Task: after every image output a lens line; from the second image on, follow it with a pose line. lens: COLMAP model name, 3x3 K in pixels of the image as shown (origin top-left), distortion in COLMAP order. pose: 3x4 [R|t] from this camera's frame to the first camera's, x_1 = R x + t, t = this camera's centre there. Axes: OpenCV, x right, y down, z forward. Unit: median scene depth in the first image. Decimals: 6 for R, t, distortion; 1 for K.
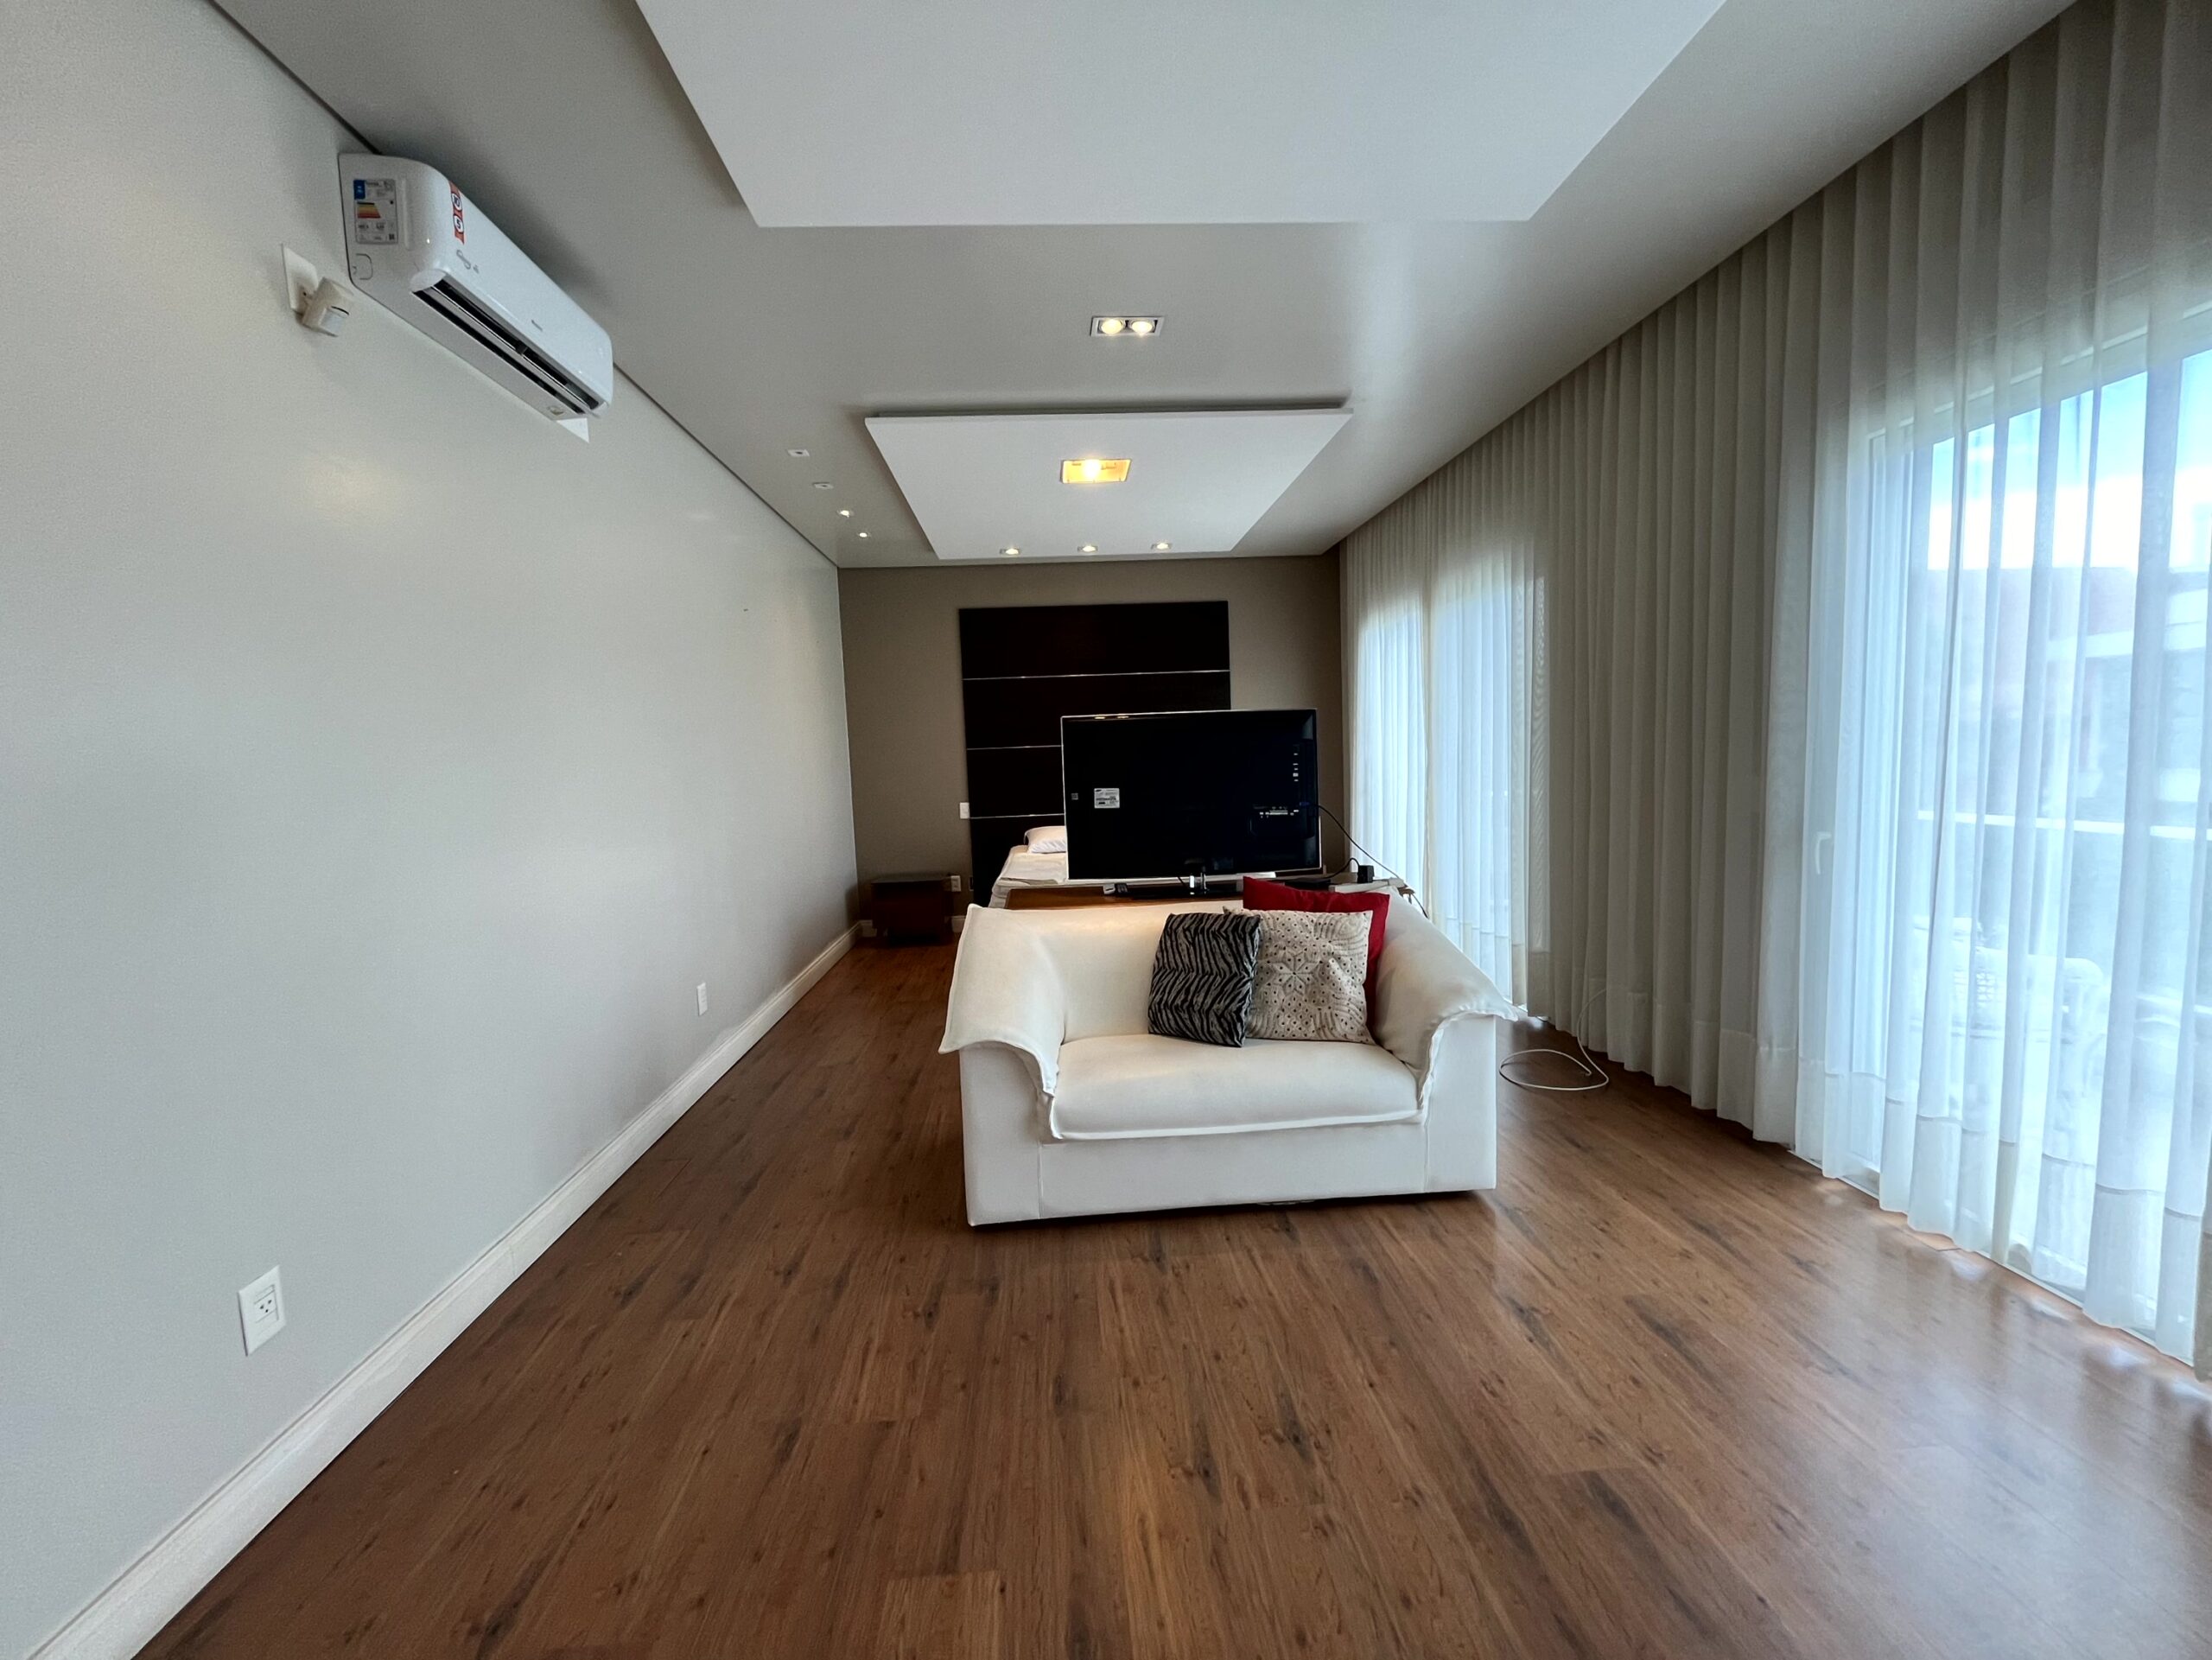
lens RADIAL K [[894.4, 0, 1099.2], [0, 894.4, 834.4], [0, 0, 1]] dist [-0.002557, 0.000270]
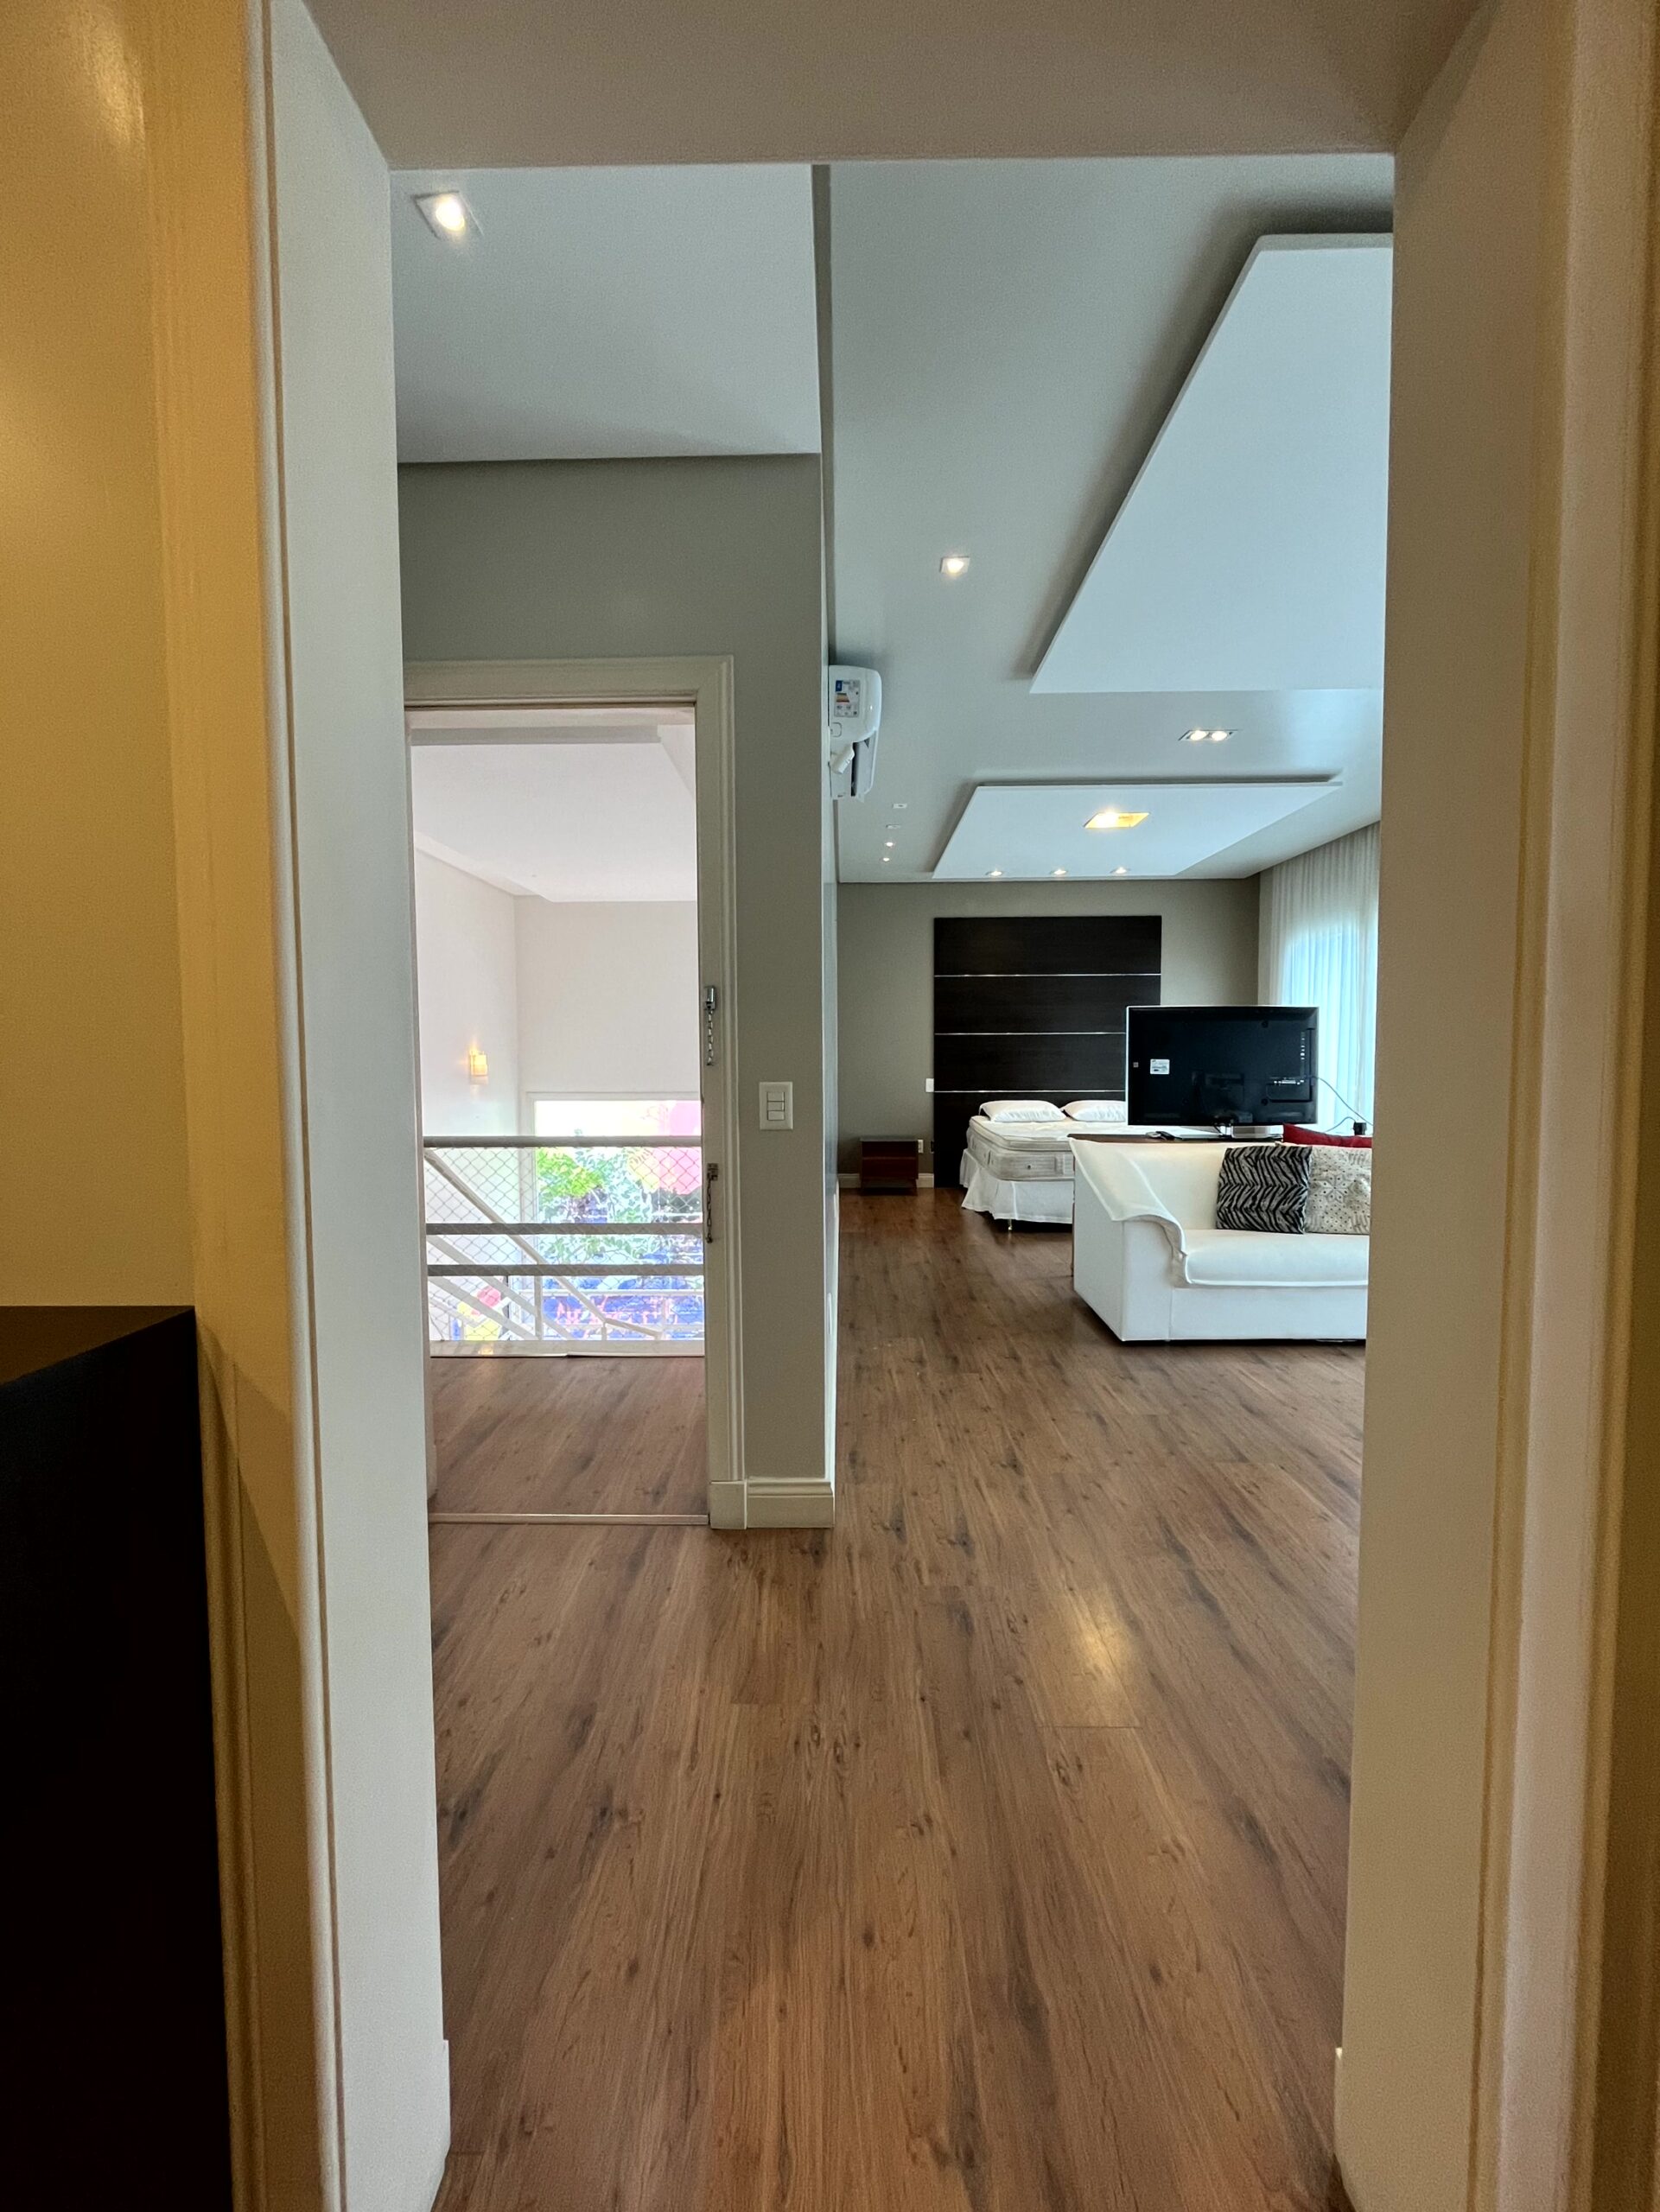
lens RADIAL K [[894.4, 0, 826.8], [0, 894.4, 1102.3], [0, 0, 1]] dist [-0.002557, 0.000270]
pose [[0.996544, 0.038429, -0.073640, -0.504417], [-0.040739, 0.998716, -0.030126, 0.096339], [0.072387, 0.033022, 0.996830, -0.505152]]
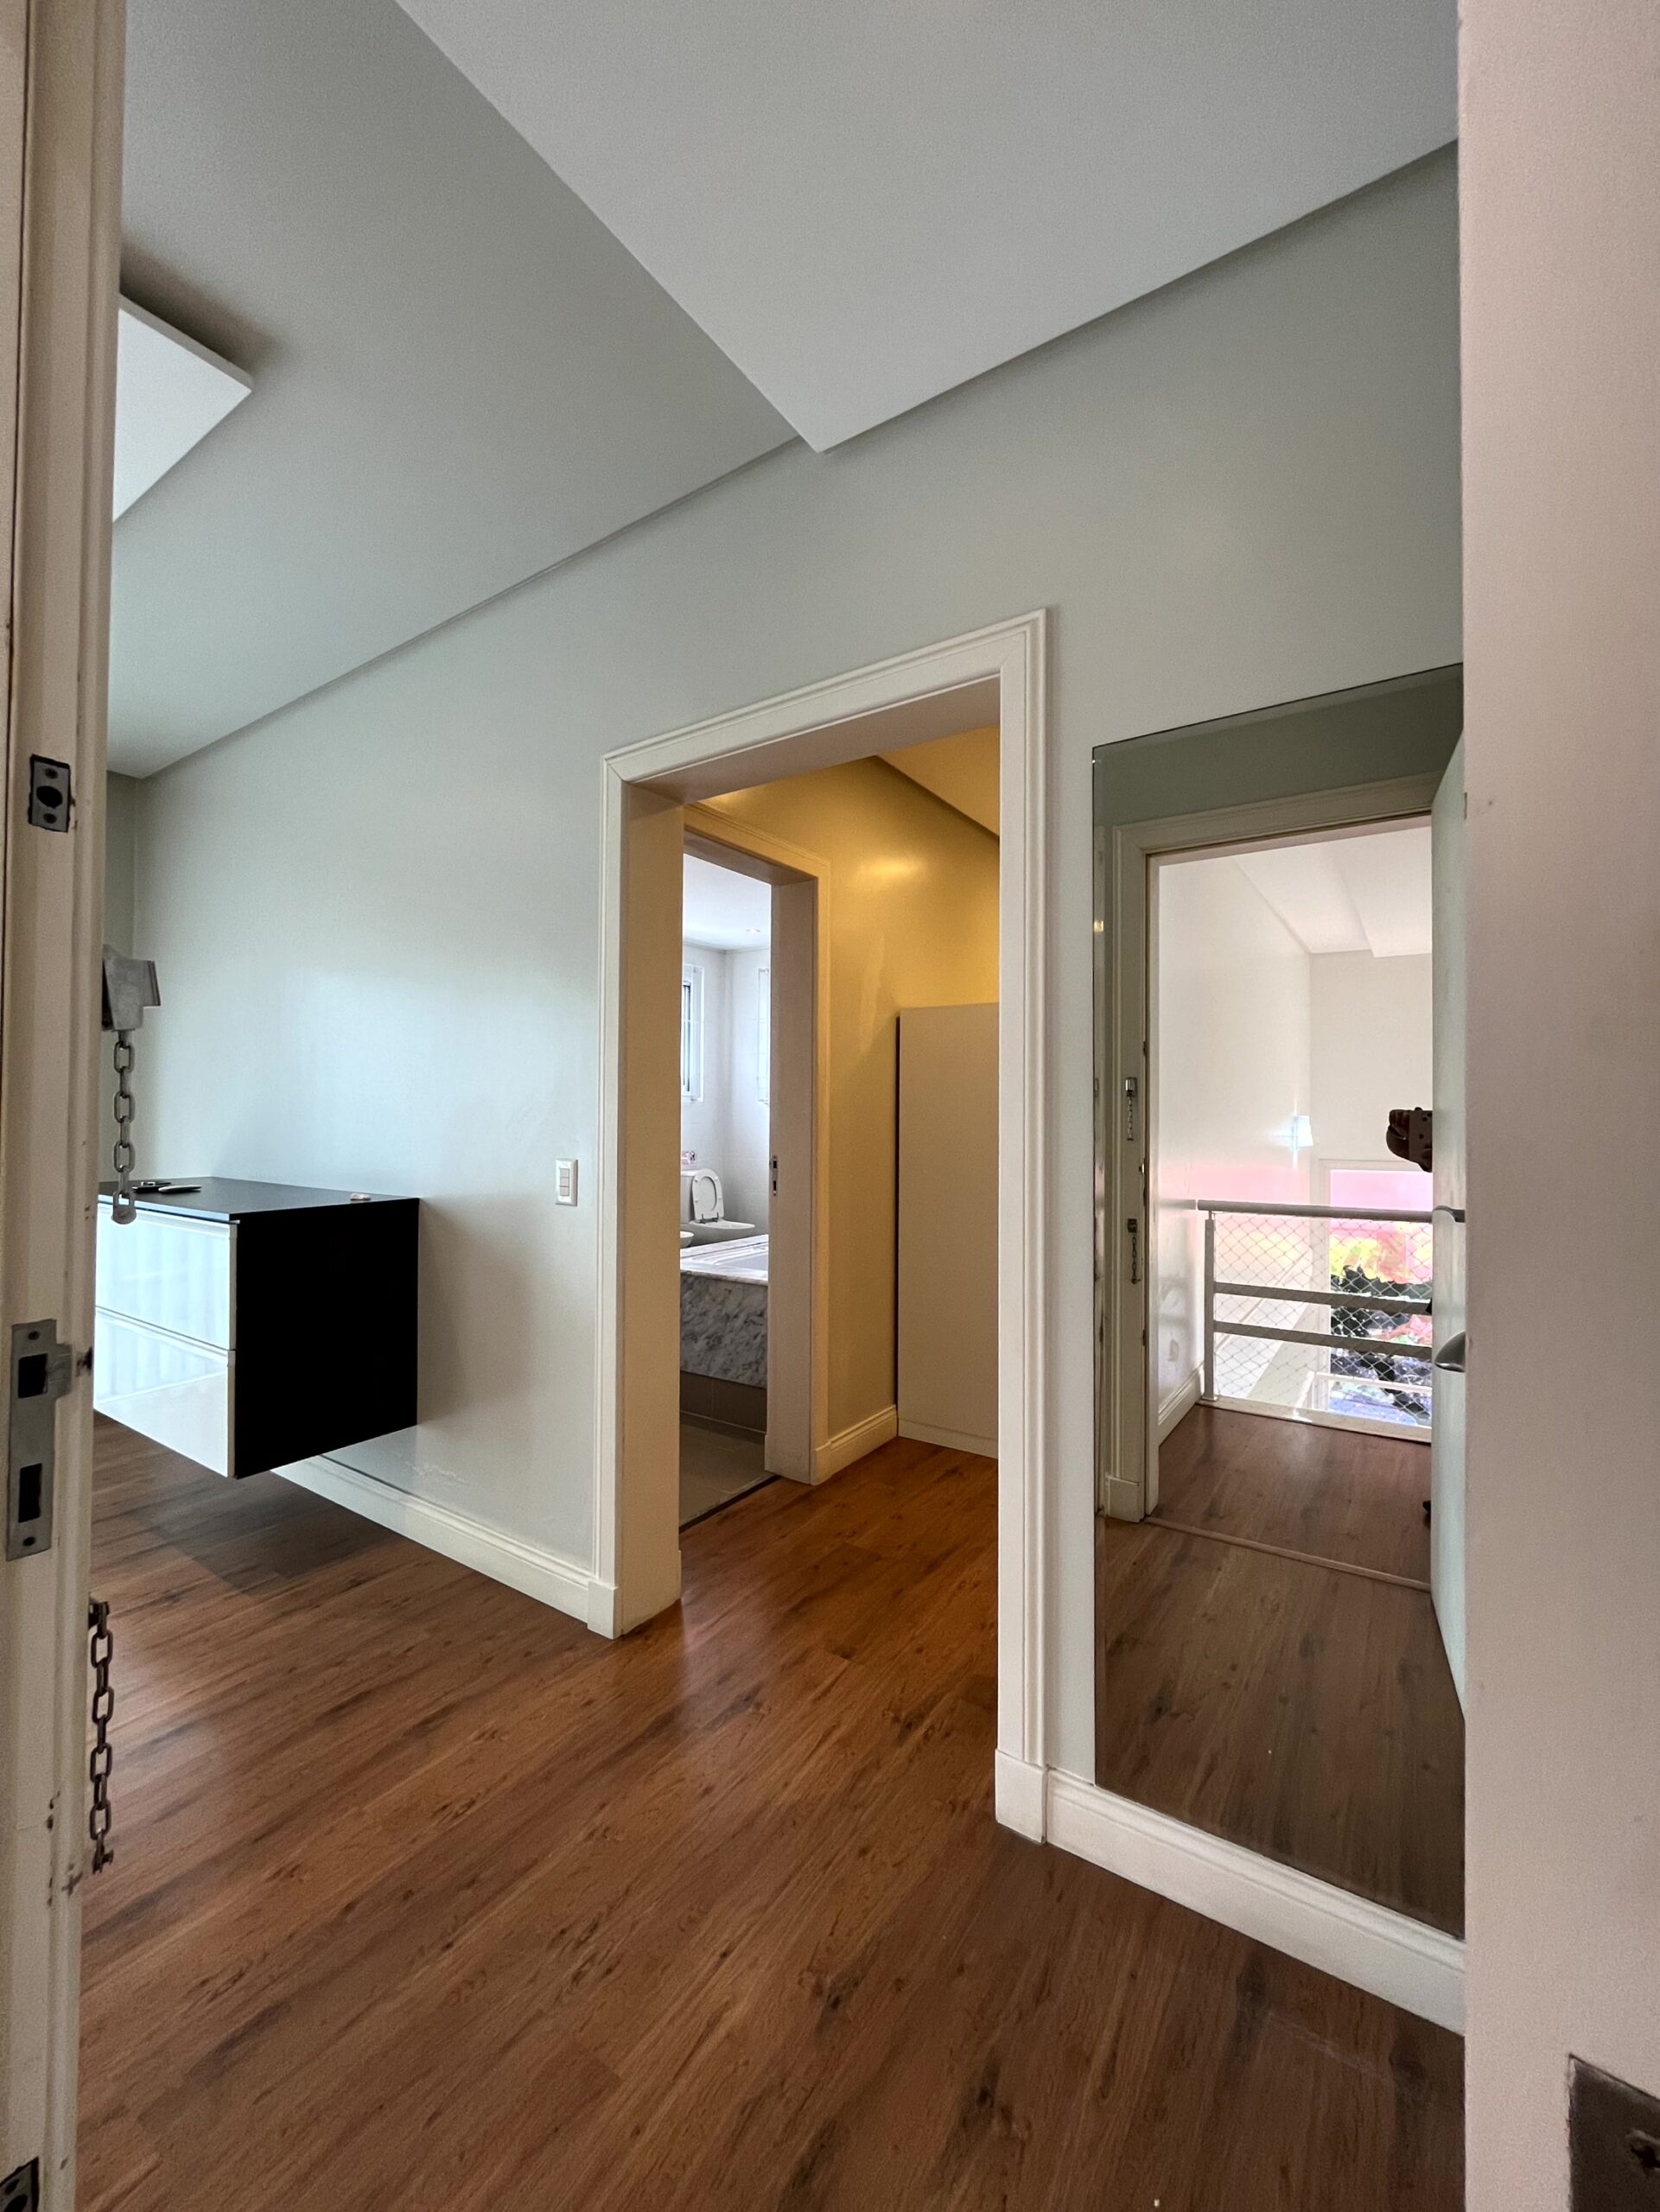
lens RADIAL K [[894.4, 0, 826.8], [0, 894.4, 1102.3], [0, 0, 1]] dist [-0.002557, 0.000270]
pose [[-0.793982, 0.046482, 0.606161, -0.975421], [0.081117, 0.996257, 0.029855, 0.017842], [-0.602505, 0.072875, -0.794781, 0.394352]]
